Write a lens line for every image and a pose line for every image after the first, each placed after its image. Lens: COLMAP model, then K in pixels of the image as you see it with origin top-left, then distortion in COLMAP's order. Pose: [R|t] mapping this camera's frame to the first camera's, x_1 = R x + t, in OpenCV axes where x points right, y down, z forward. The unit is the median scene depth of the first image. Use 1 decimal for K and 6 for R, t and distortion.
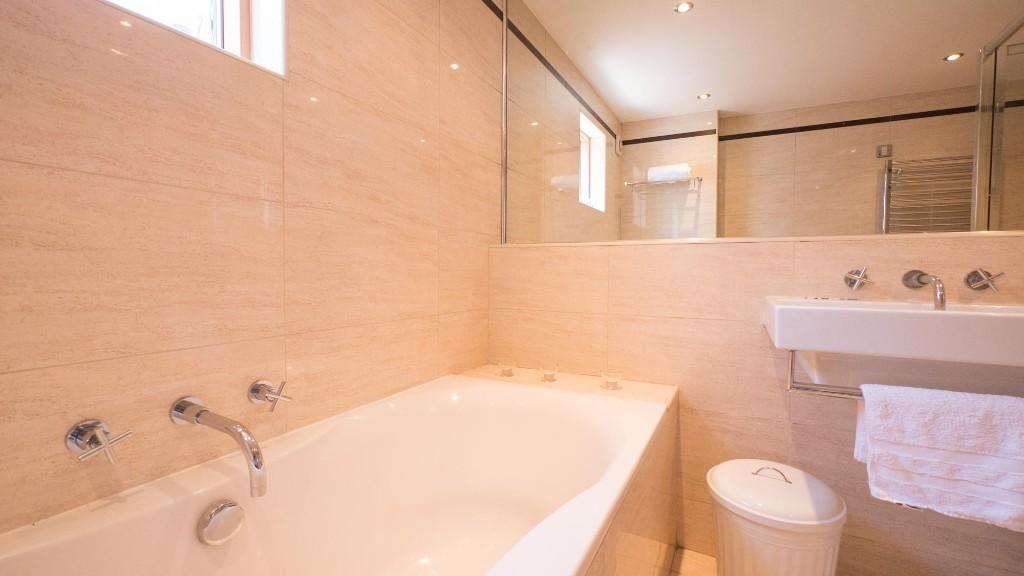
lens RADIAL K [[431.2, 0, 511.4], [0, 431.2, 286.2], [0, 0, 1]] dist [-0.006346, 0.000617]
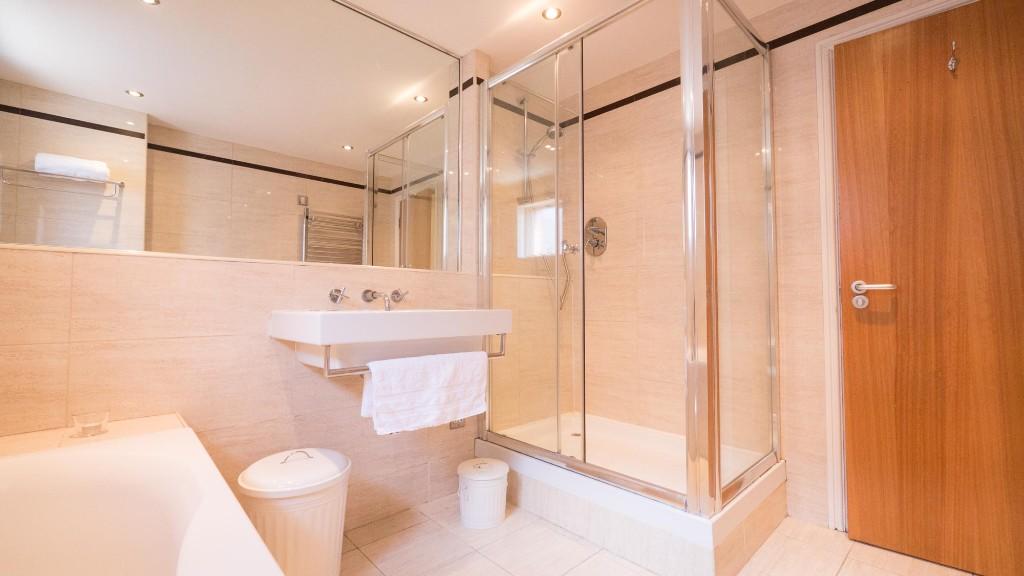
lens RADIAL K [[431.2, 0, 517.9], [0, 431.2, 286.2], [0, 0, 1]] dist [-0.006346, 0.000617]
pose [[0.326560, 0.030553, 0.944683, -0.162834], [0.032375, 0.998529, -0.043486, 0.017228], [-0.944622, 0.044785, 0.325090, 0.005693]]
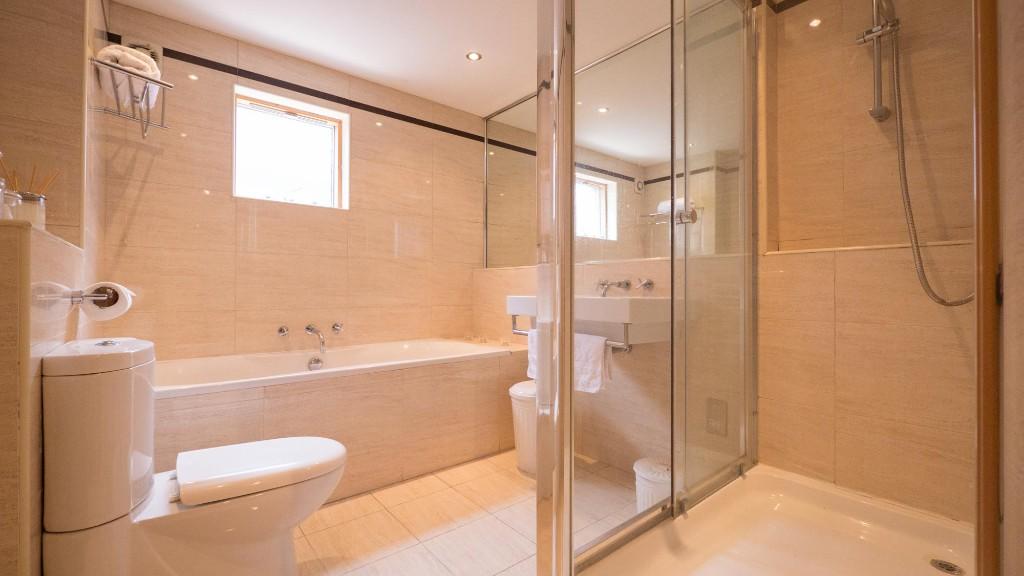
lens RADIAL K [[431.2, 0, 518.7], [0, 431.2, 289.1], [0, 0, 1]] dist [-0.006346, 0.000617]
pose [[0.919839, -0.006168, -0.392248, 0.626002], [-0.008939, 0.999287, -0.036676, 0.037457], [0.392194, 0.037243, 0.919128, -0.428557]]
